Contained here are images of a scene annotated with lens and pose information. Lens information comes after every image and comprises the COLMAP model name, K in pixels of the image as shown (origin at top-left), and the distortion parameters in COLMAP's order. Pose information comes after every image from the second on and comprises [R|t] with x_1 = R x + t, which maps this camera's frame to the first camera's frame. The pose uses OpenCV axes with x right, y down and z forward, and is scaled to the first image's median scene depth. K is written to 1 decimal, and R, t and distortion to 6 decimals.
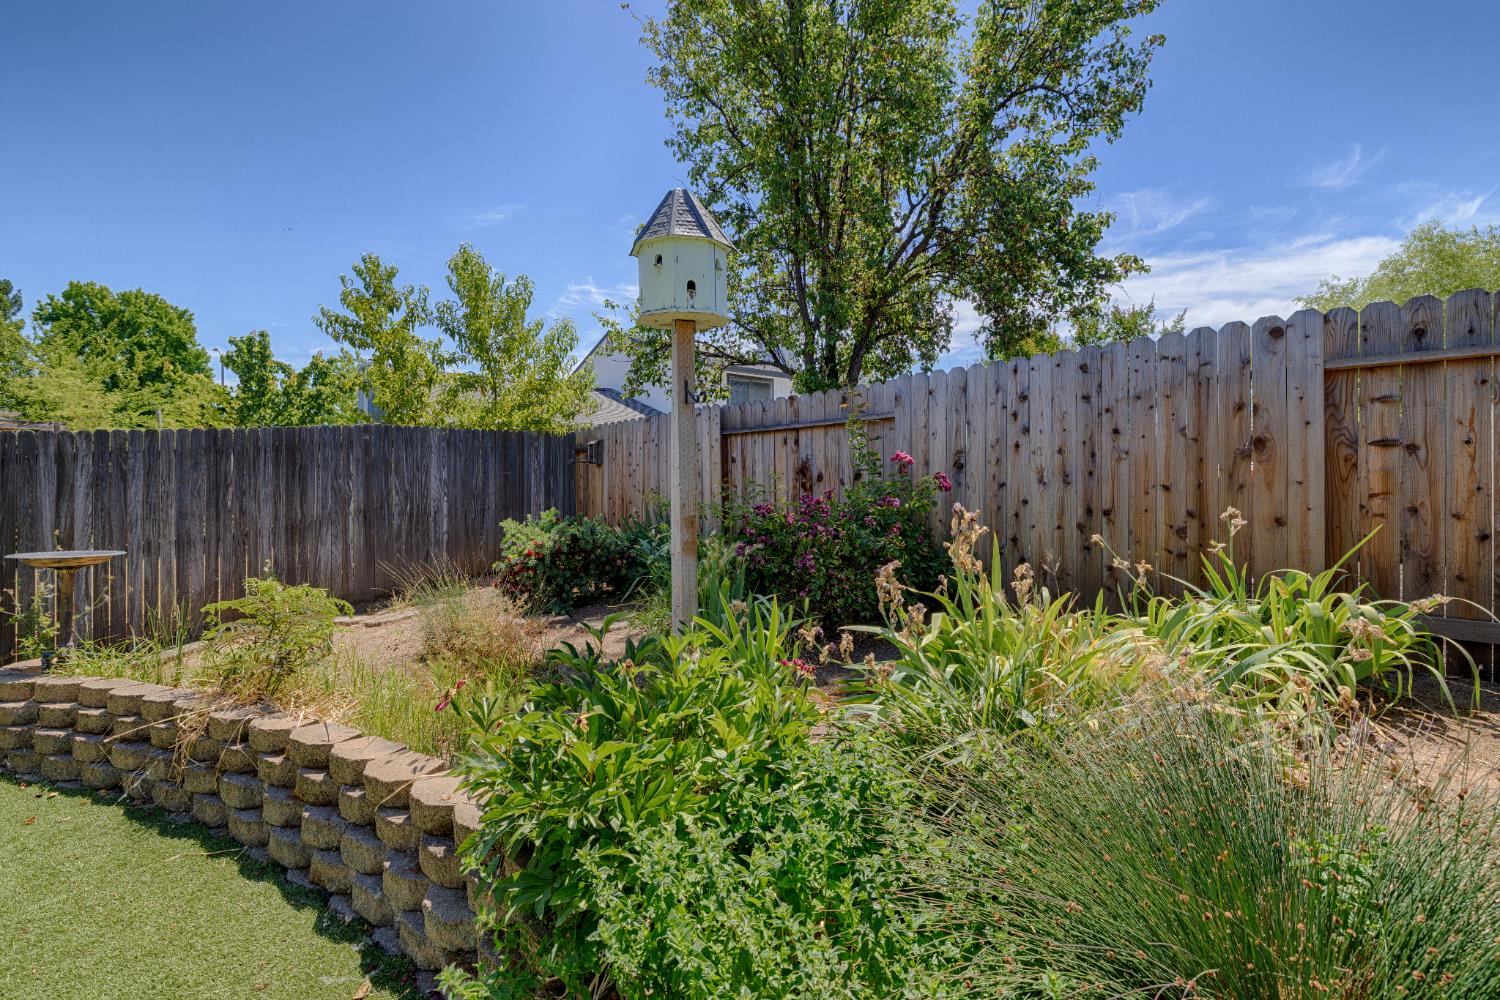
lens RADIAL K [[646.2, 0, 749.9], [0, 646.2, 486.3], [0, 0, 1]] dist [-0.001875, -0.000154]
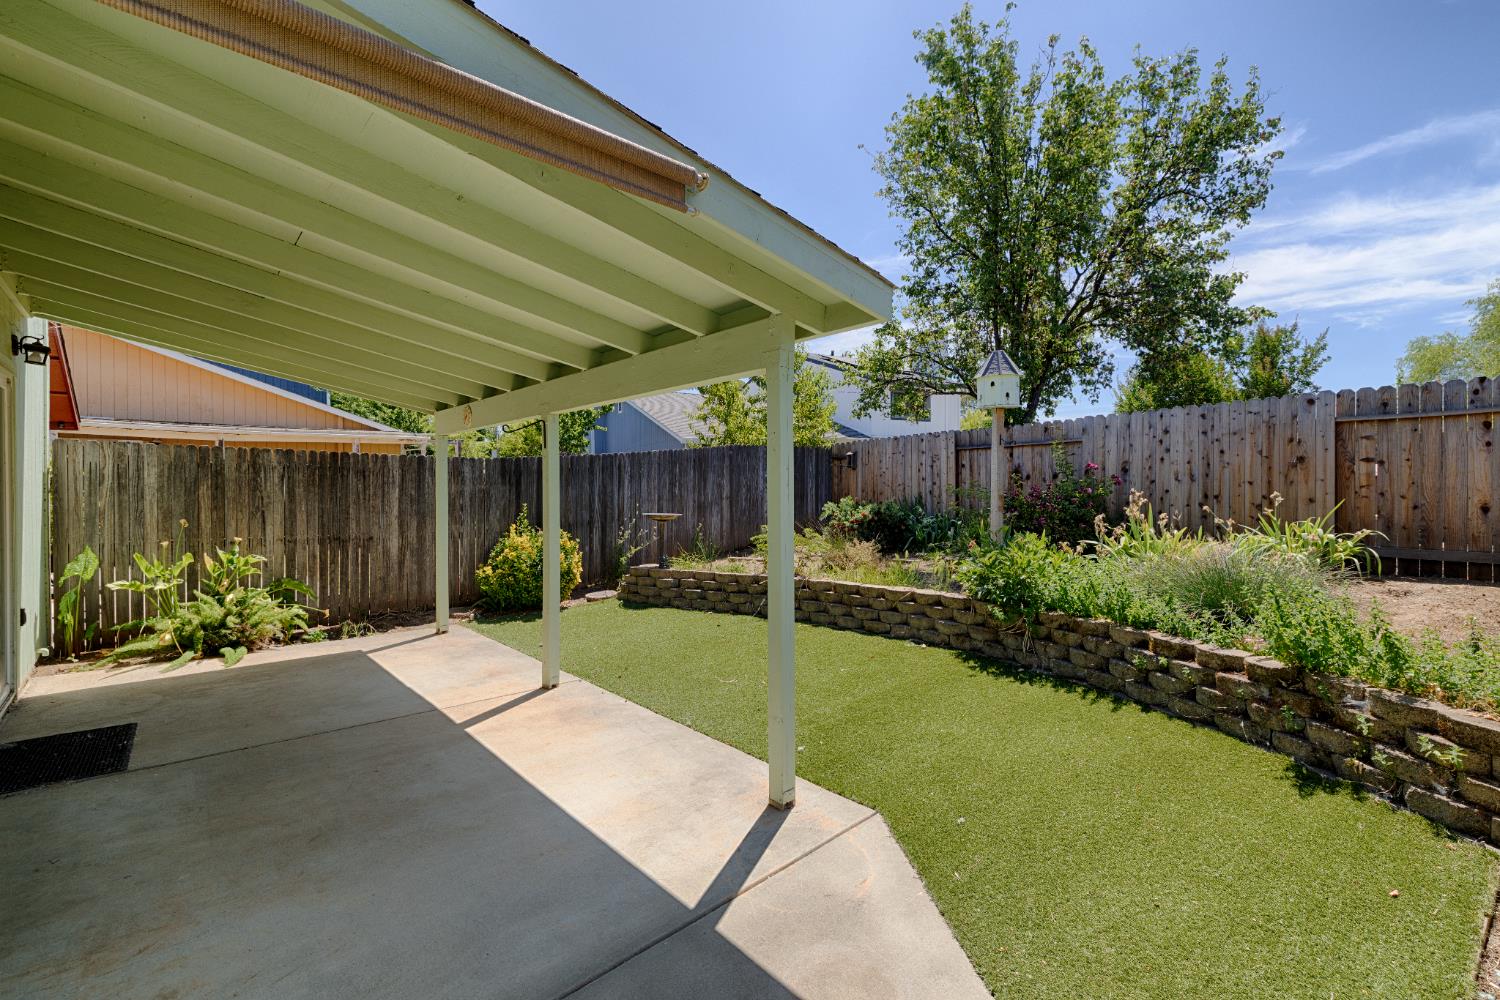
lens RADIAL K [[646.2, 0, 749.9], [0, 646.2, 486.3], [0, 0, 1]] dist [-0.001875, -0.000154]
pose [[0.983721, 0.003094, -0.179676, -0.349124], [-0.002679, 0.999993, 0.002551, 0.009061], [0.179683, -0.002029, 0.983723, -0.868767]]
